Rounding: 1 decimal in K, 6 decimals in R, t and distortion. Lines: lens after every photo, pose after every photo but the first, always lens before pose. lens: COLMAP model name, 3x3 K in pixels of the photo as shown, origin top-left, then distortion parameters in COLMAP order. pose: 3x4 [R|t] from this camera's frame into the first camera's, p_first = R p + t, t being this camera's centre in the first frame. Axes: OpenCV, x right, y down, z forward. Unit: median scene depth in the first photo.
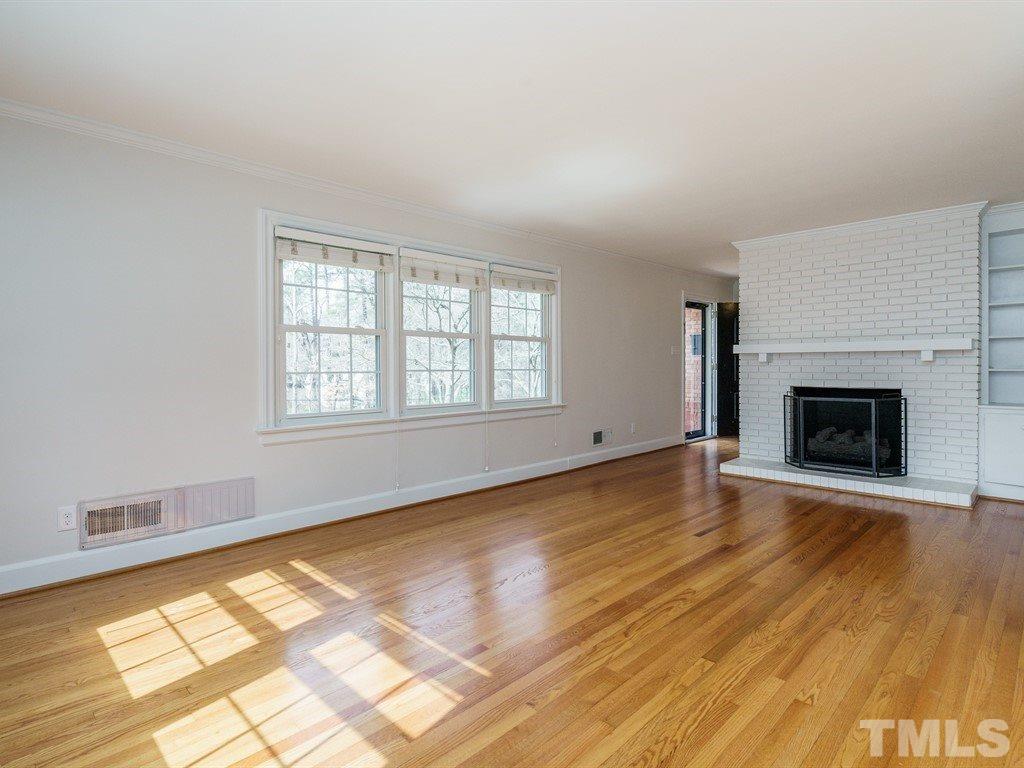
lens RADIAL K [[557.1, 0, 510.2], [0, 557.1, 383.4], [0, 0, 1]] dist [0.006614, -0.000783]
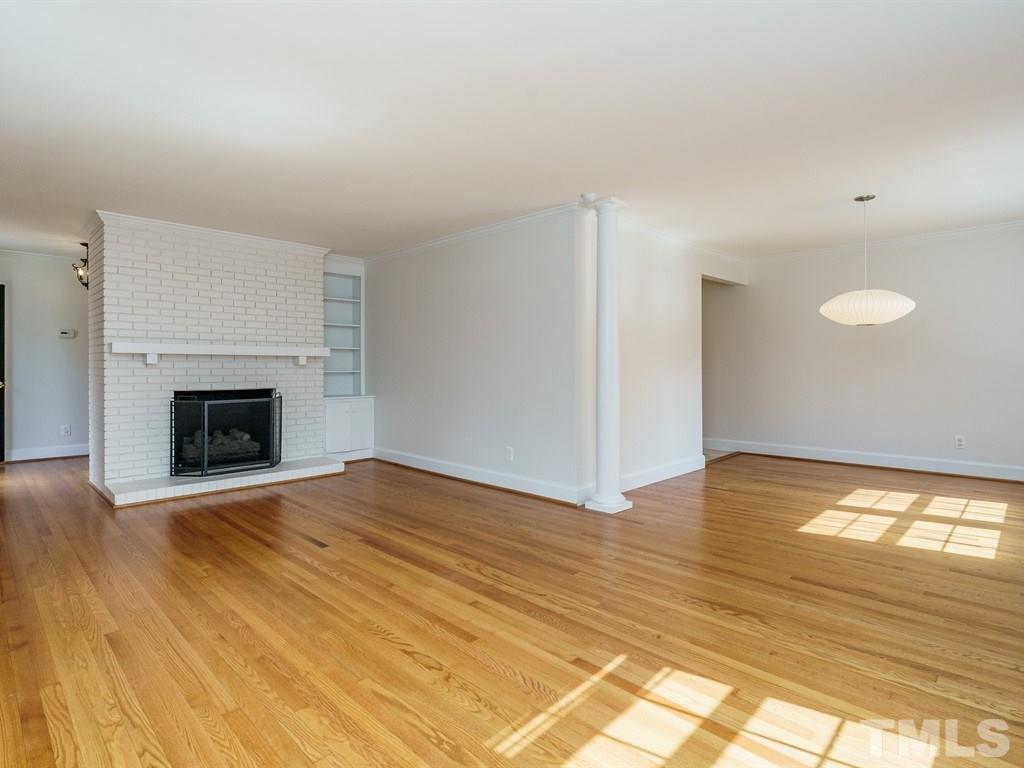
lens RADIAL K [[557.1, 0, 511.8], [0, 557.1, 375.8], [0, 0, 1]] dist [0.006614, -0.000783]
pose [[-0.037820, -0.010105, 0.999233, -0.543411], [0.031299, 0.999446, 0.011292, -0.015787], [-0.998794, 0.031703, -0.037483, 0.616950]]
